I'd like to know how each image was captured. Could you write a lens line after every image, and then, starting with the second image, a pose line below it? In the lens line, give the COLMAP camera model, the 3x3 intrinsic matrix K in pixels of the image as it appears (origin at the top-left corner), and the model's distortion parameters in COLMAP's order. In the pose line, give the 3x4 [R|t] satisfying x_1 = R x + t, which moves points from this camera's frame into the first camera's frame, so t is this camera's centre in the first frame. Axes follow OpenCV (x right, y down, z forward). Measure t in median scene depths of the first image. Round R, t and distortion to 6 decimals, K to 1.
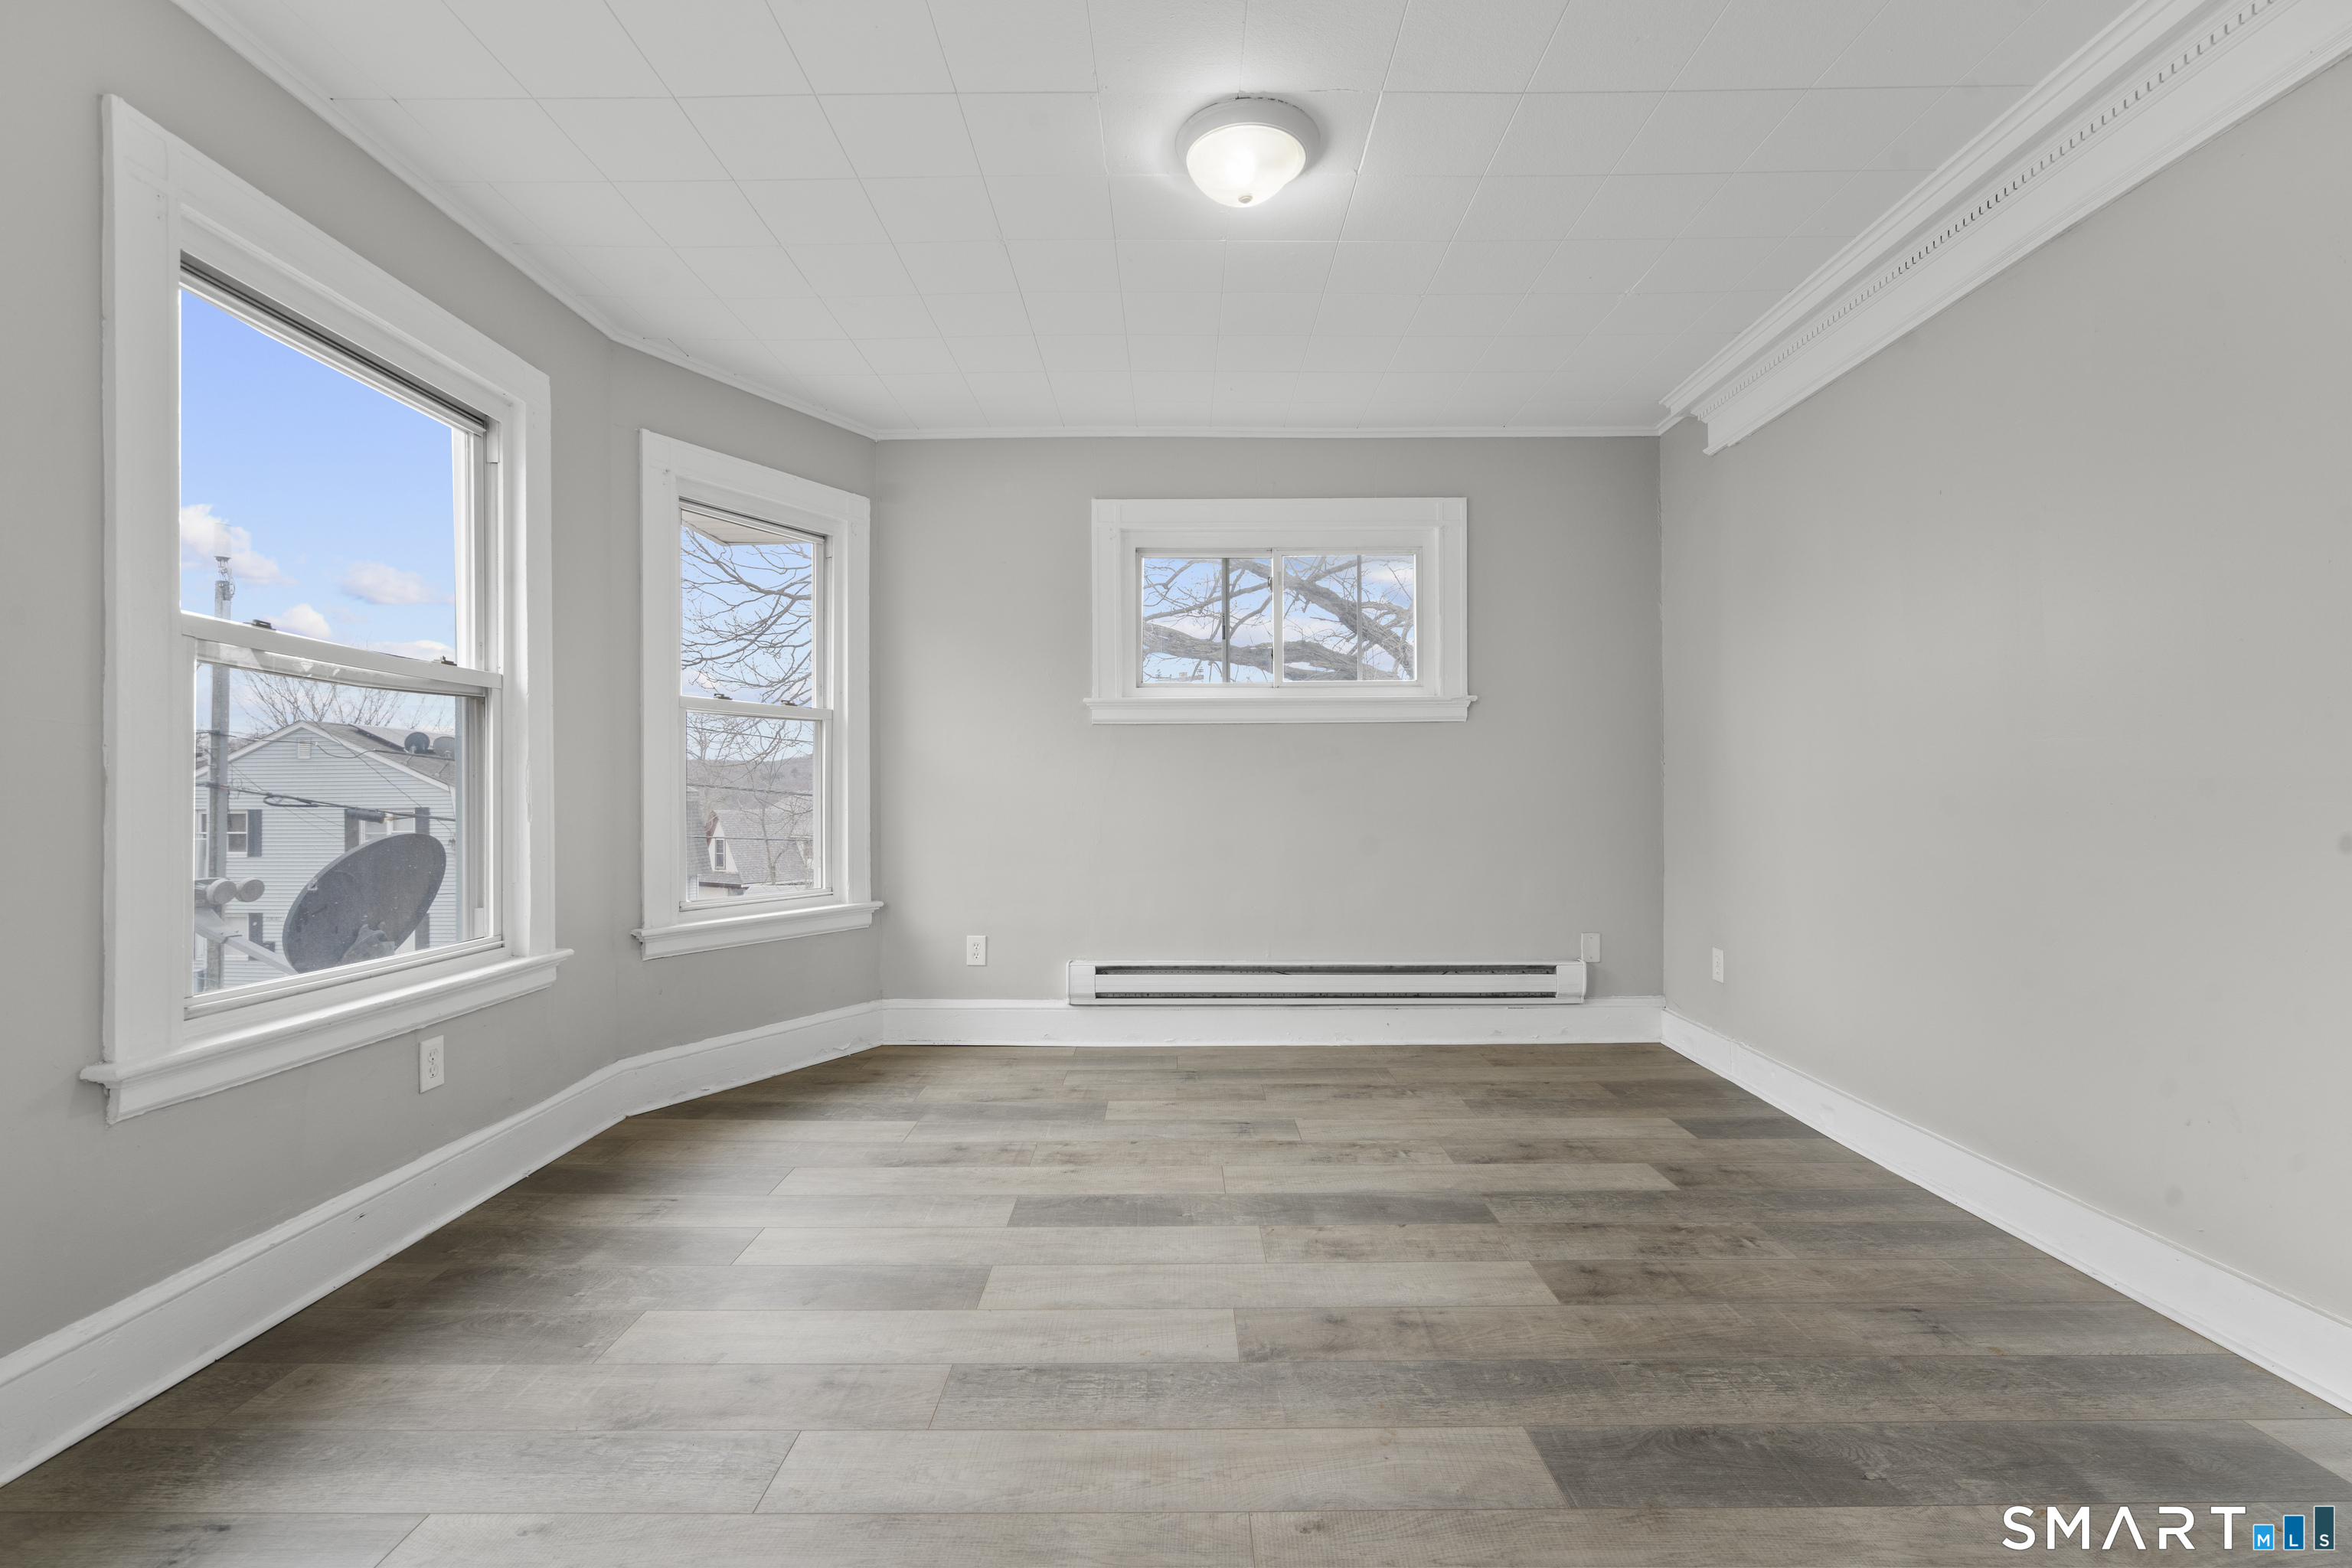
lens RADIAL K [[1051.7, 0, 1175.7], [0, 1051.7, 787.8], [0, 0, 1]] dist [-0.010084, 0.005534]
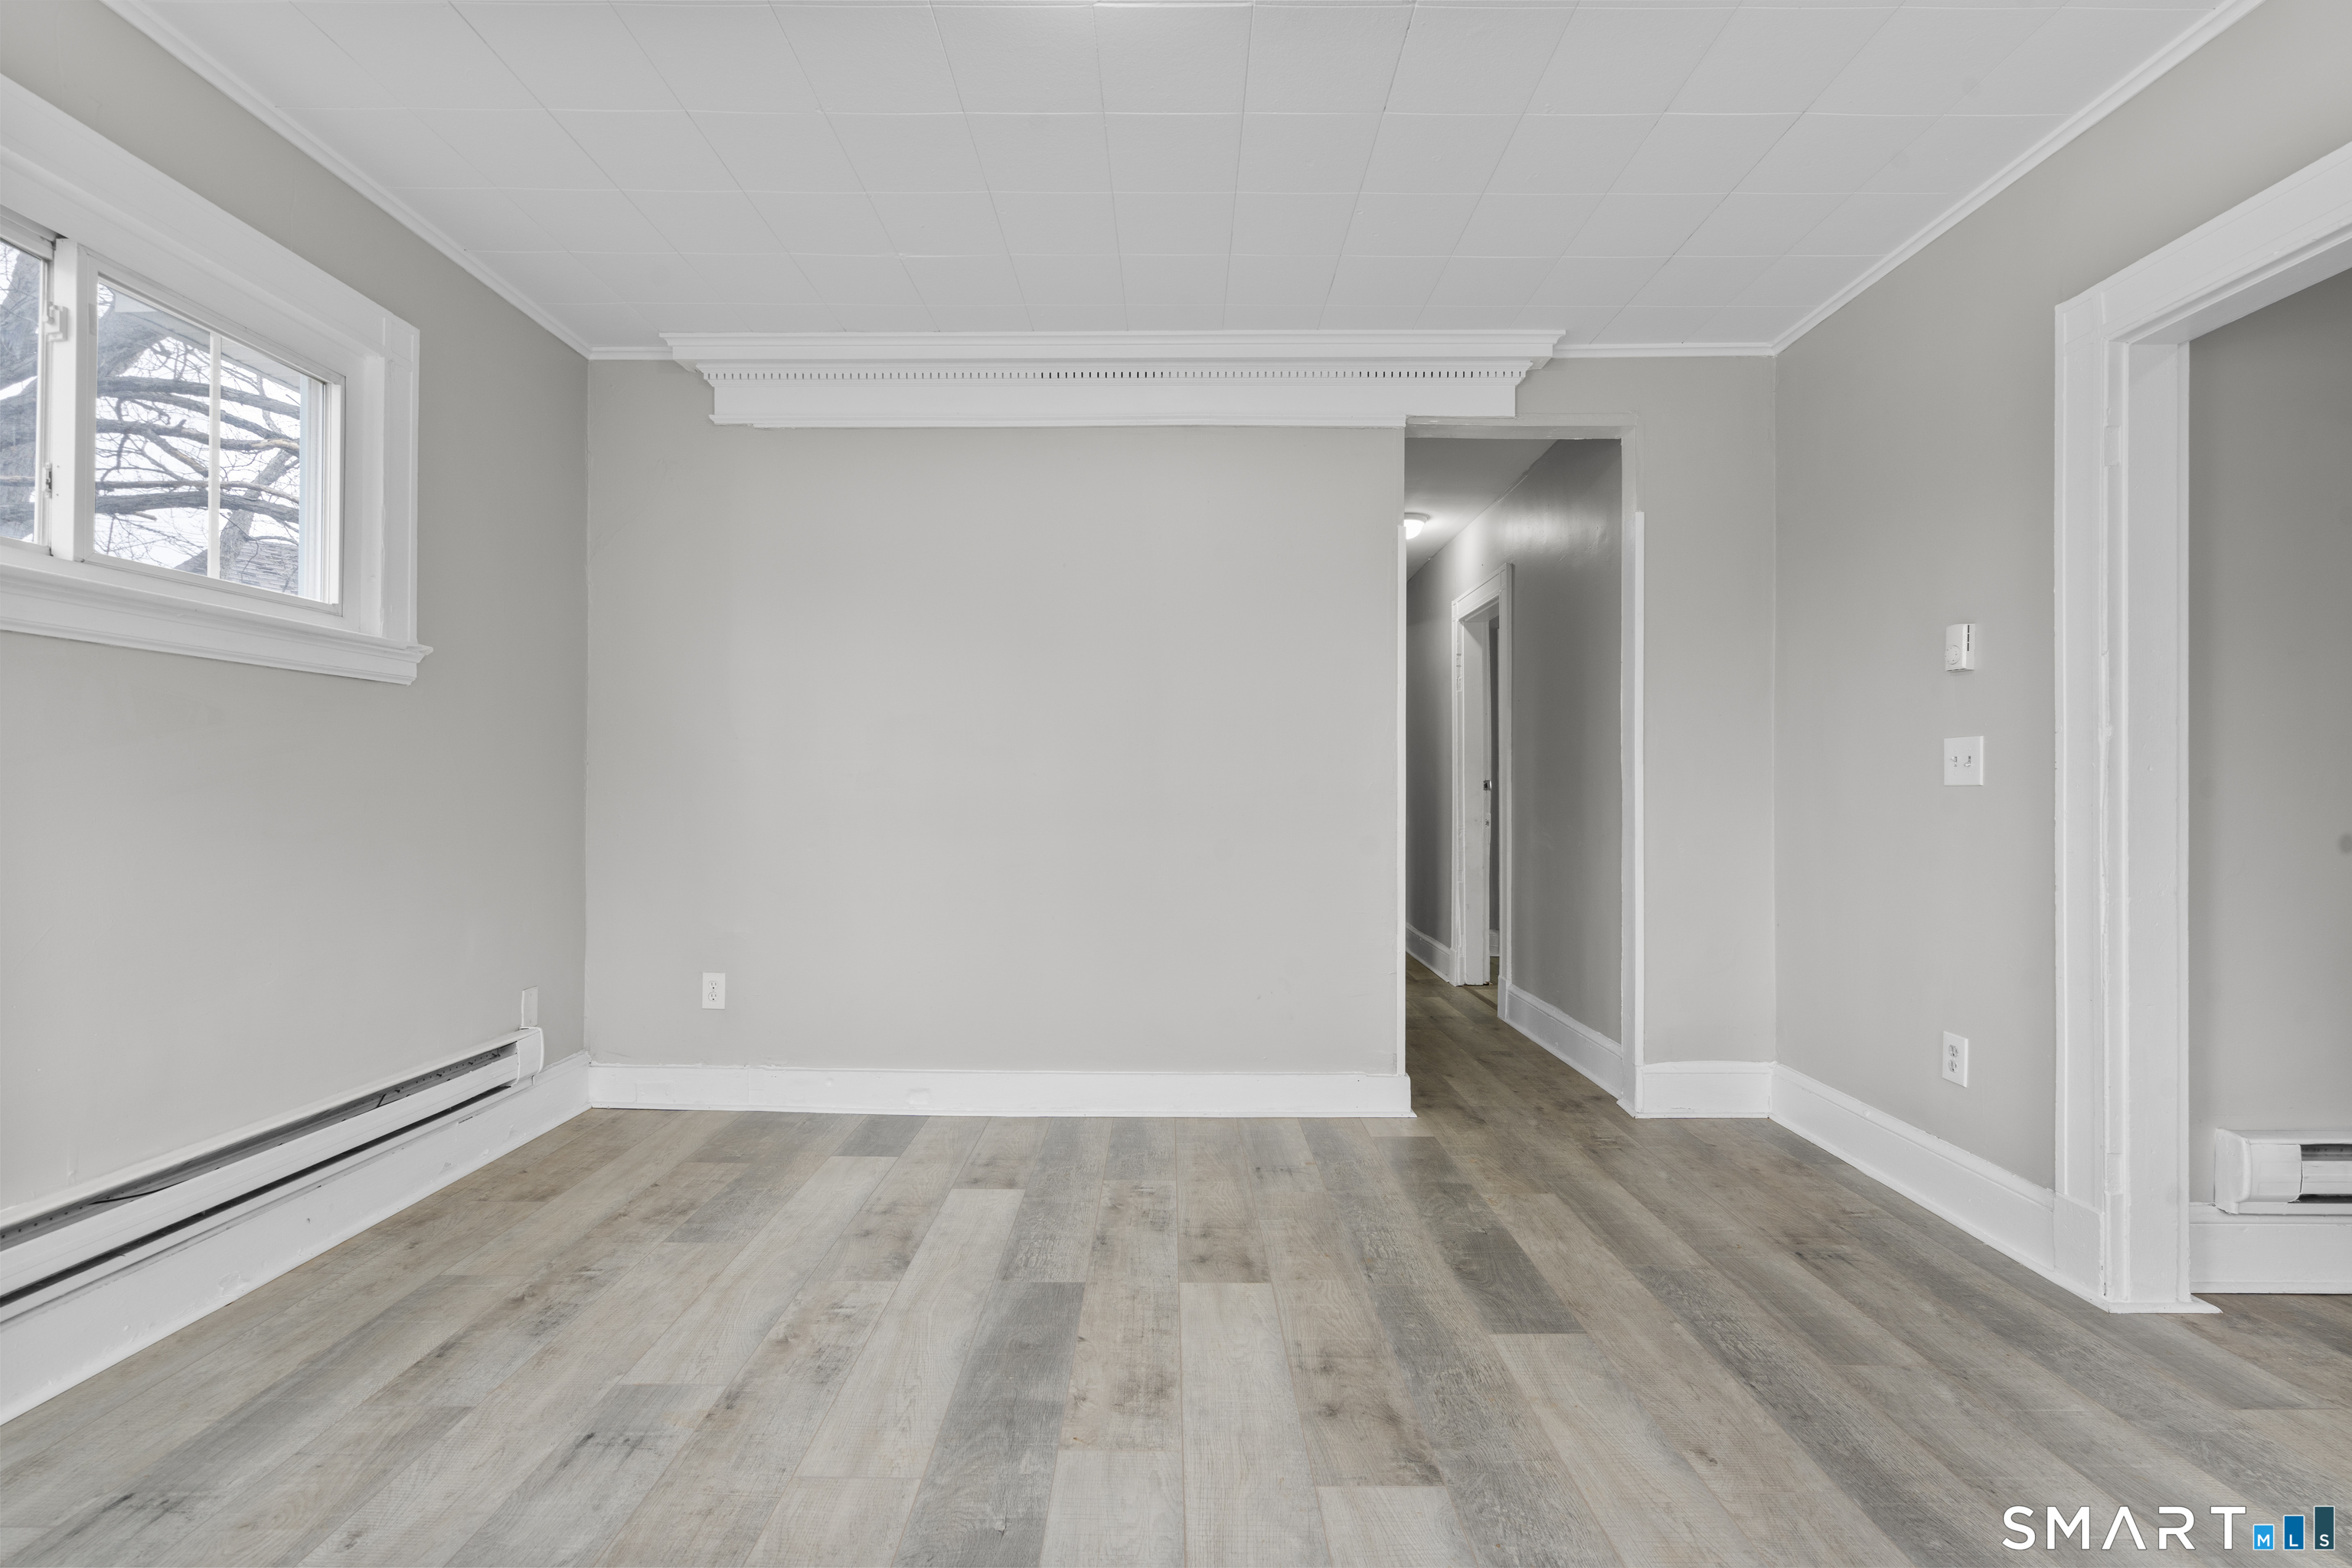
lens RADIAL K [[1051.7, 0, 1175.7], [0, 1051.7, 787.8], [0, 0, 1]] dist [-0.010084, 0.005534]
pose [[-0.001124, 0.010516, 0.999944, -0.543269], [-0.007483, 0.999917, -0.010524, 0.001689], [-0.999971, -0.007494, -0.001045, 0.852436]]
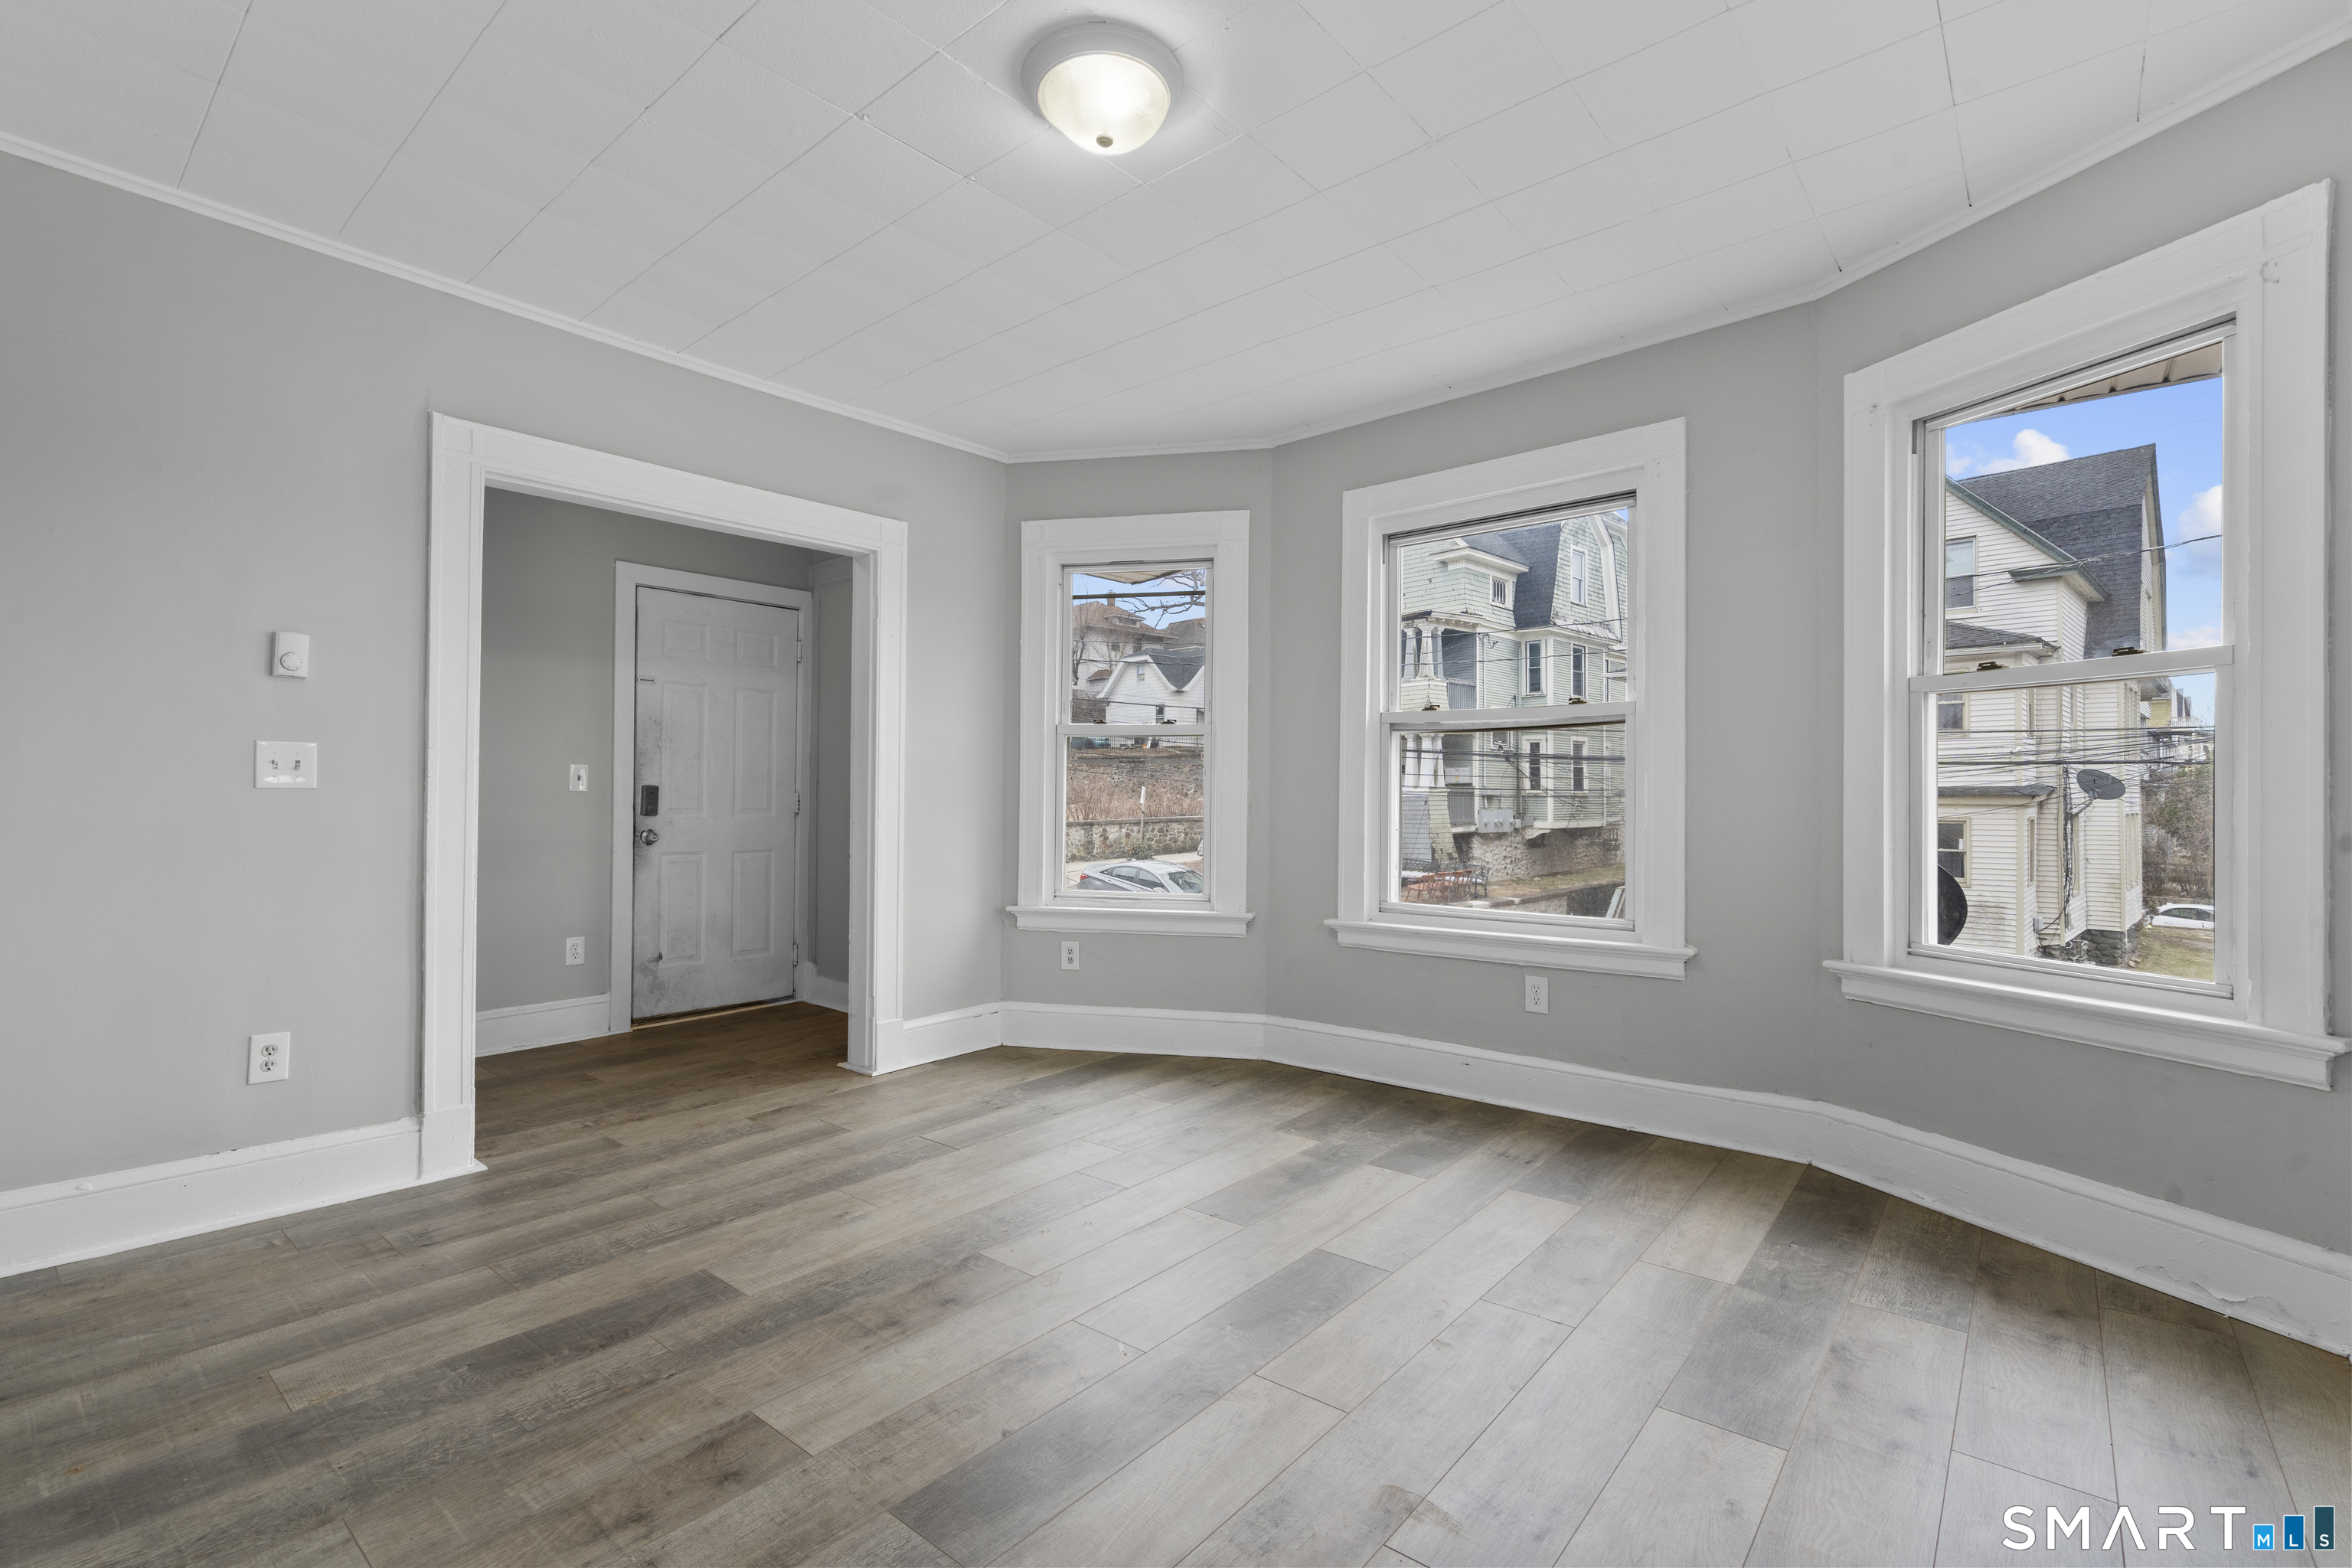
lens RADIAL K [[1051.7, 0, 1175.7], [0, 1051.7, 787.8], [0, 0, 1]] dist [-0.010084, 0.005534]
pose [[-0.642934, -0.004483, -0.765909, 0.618419], [0.005684, 0.999927, -0.010624, -0.000968], [0.765901, -0.011184, -0.642862, 1.405219]]
